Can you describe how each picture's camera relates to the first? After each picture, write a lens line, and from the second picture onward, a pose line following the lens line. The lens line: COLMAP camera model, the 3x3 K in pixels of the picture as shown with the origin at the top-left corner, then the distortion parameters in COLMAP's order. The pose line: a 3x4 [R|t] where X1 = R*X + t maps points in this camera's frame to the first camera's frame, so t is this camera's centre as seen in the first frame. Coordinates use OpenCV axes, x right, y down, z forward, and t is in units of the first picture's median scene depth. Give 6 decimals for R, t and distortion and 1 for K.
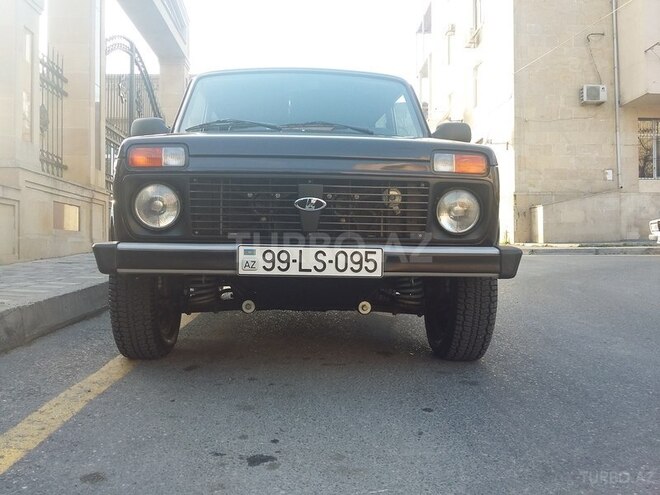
lens RADIAL K [[623.5, 0, 330.0], [0, 623.5, 247.5], [0, 0, 1]] dist [0.020915, -0.001663]
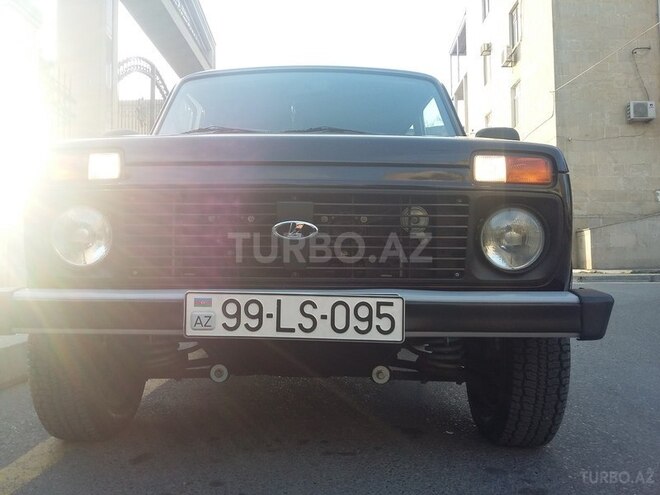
lens RADIAL K [[642.3, 0, 327.3], [0, 642.3, 237.2], [0, 0, 1]] dist [-0.196135, 0.424233]
pose [[0.998071, -0.008508, -0.061492, 0.039817], [0.004944, 0.998311, -0.057883, -0.019066], [0.061880, 0.057467, 0.996428, 0.269069]]
